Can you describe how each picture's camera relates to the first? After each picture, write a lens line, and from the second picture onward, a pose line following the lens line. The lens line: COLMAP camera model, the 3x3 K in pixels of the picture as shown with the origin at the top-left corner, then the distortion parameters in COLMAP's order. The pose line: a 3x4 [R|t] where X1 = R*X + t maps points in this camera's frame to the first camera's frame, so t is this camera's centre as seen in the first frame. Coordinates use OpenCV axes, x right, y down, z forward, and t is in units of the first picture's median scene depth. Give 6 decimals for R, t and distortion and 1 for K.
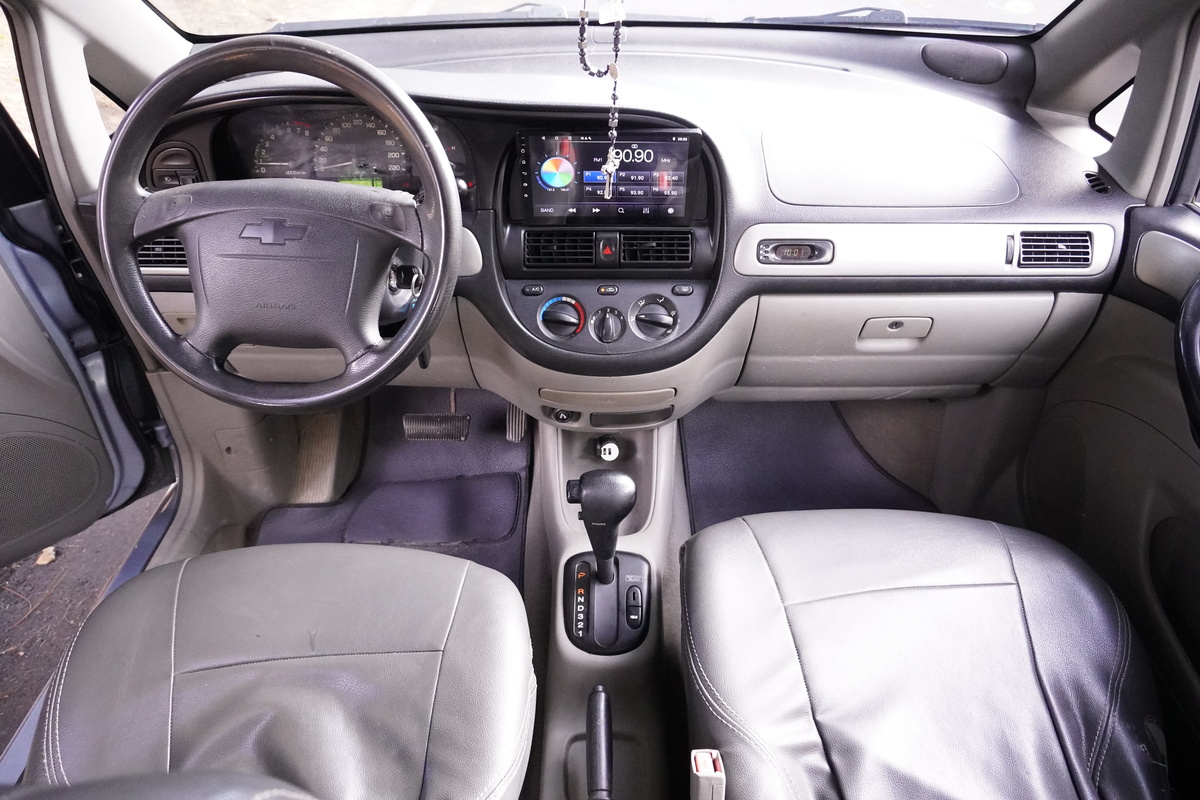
lens RADIAL K [[861.1, 0, 600.0], [0, 861.1, 400.0], [0, 0, 1]] dist [-0.036633, 0.003603]
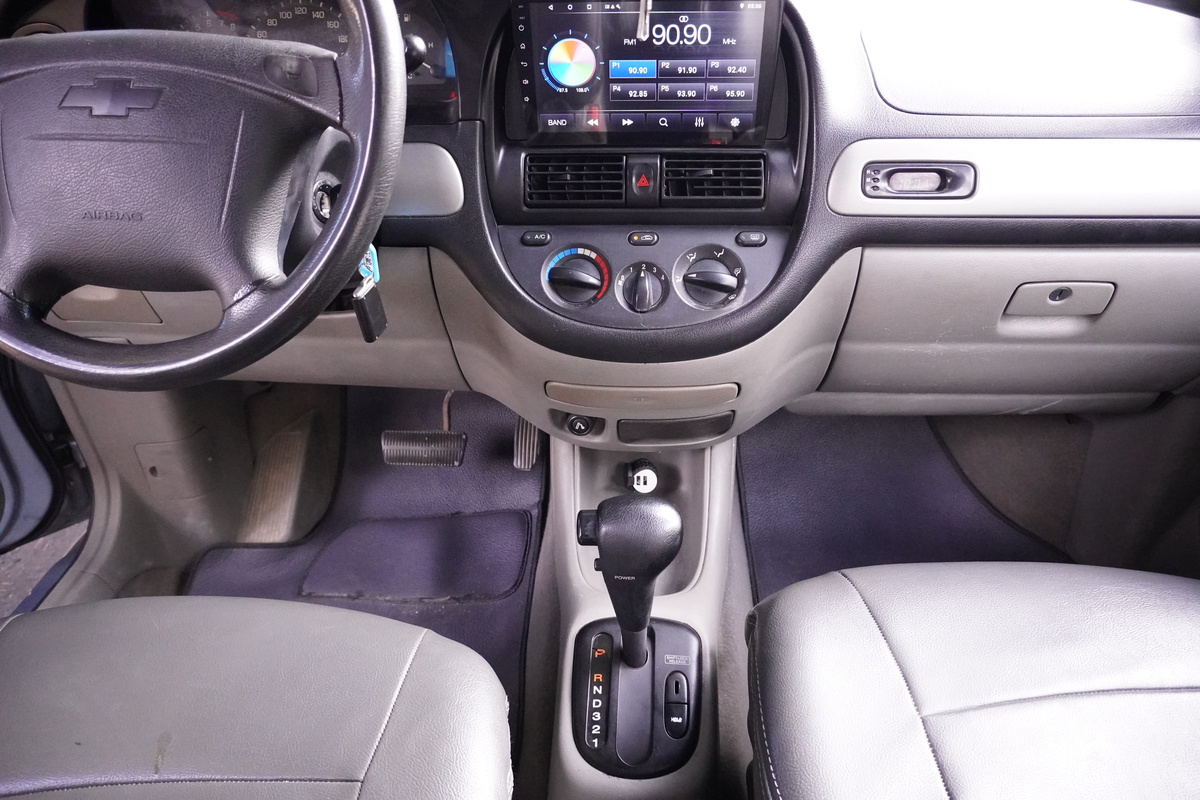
lens RADIAL K [[861.1, 0, 600.0], [0, 861.1, 400.0], [0, 0, 1]] dist [-0.036633, 0.003603]
pose [[0.998809, 0.011574, -0.047391, 0.008698], [-0.014448, 0.998048, -0.060757, 0.045565], [0.046595, 0.061369, 0.997027, 0.312641]]
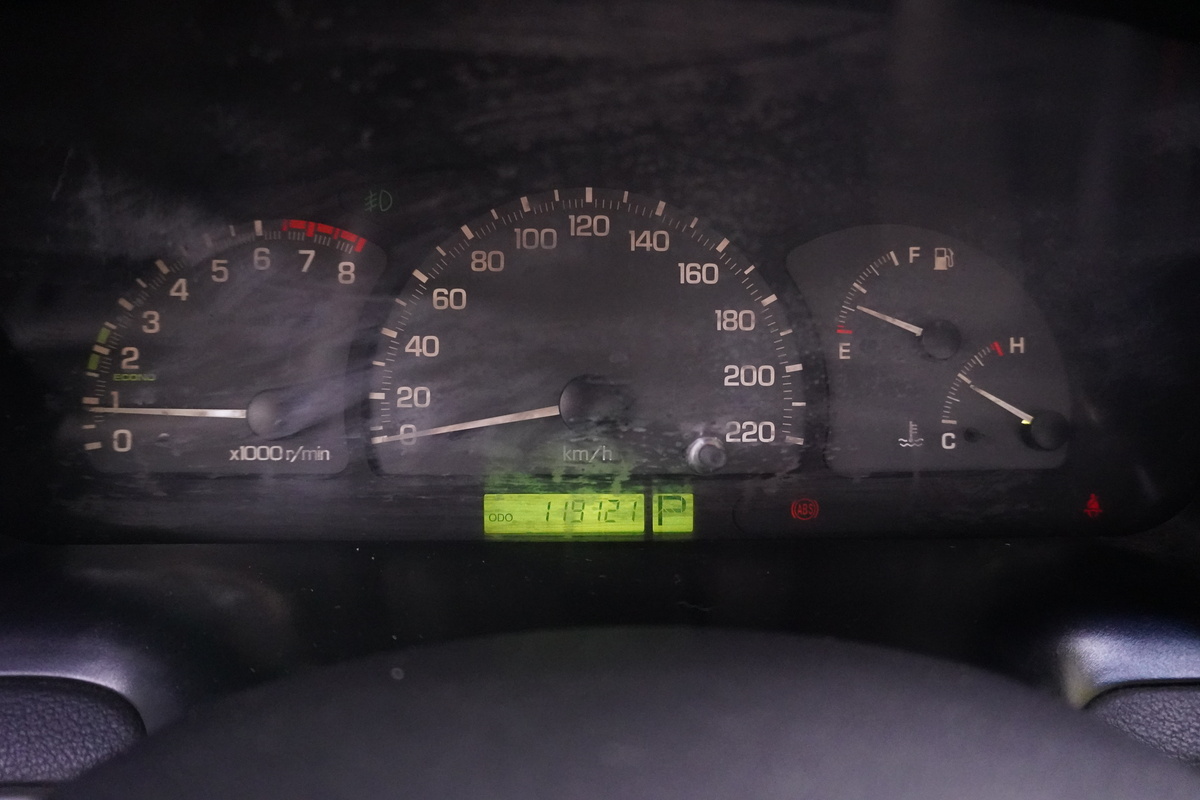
lens RADIAL K [[812.6, 0, 600.0], [0, 812.6, 400.0], [0, 0, 1]] dist [-0.004686, -0.000433]
pose [[0.997862, -0.003784, 0.065243, -0.295773], [0.017702, 0.976650, -0.214105, -0.239275], [-0.062909, 0.214802, 0.974629, 0.813041]]
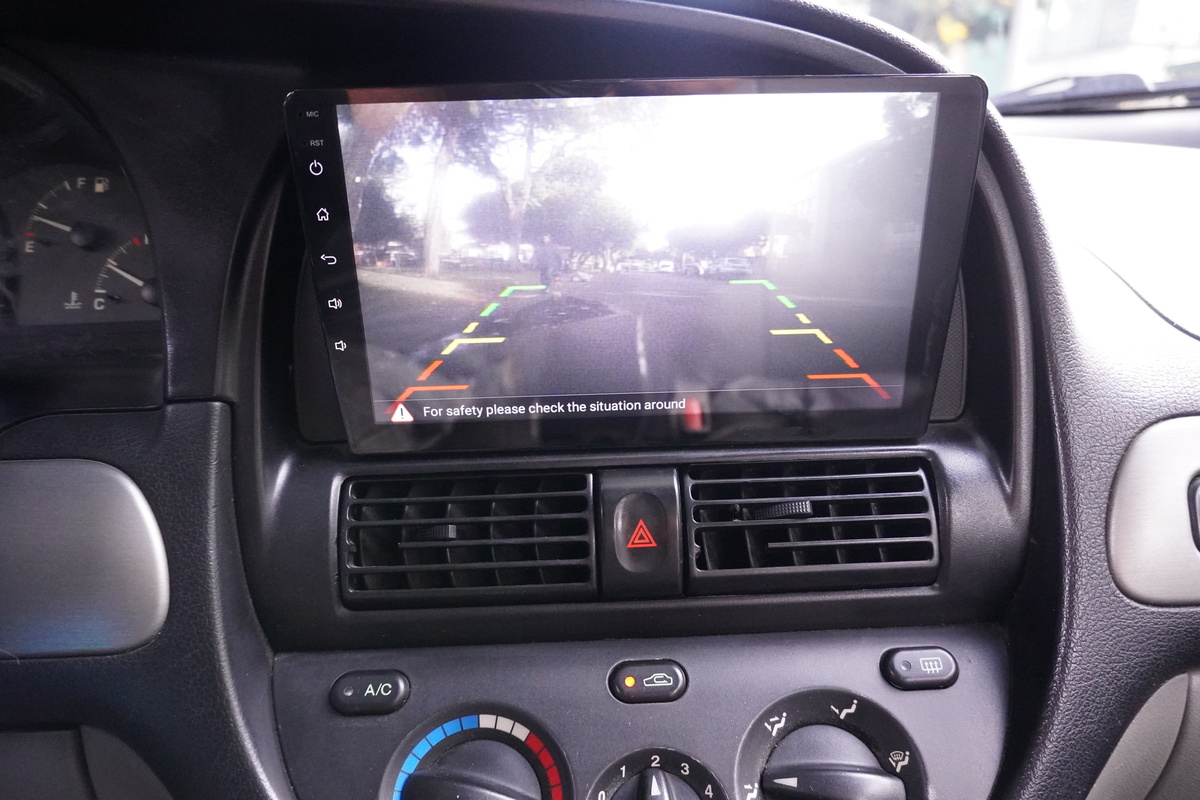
lens RADIAL K [[861.1, 0, 600.0], [0, 861.1, 400.0], [0, 0, 1]] dist [-0.036633, 0.003603]
pose [[0.998780, -0.030993, 0.038447, -0.013726], [0.042206, 0.939945, -0.338706, -0.120289], [-0.025641, 0.339916, 0.940106, 0.717806]]
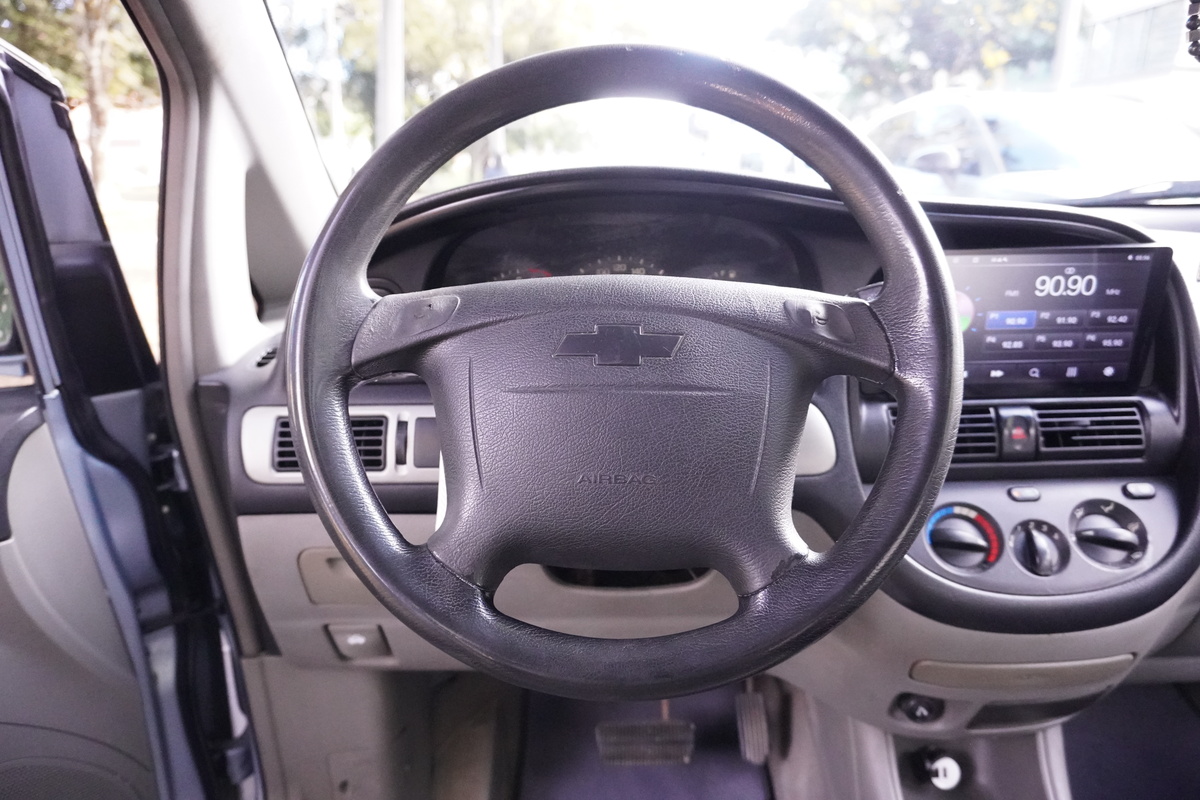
lens RADIAL K [[861.1, 0, 600.0], [0, 861.1, 400.0], [0, 0, 1]] dist [-0.036633, 0.003603]
pose [[0.999763, -0.020841, 0.006276, -0.308360], [0.021708, 0.933832, -0.357053, 0.026114], [0.001580, 0.357105, 0.934063, 0.383627]]
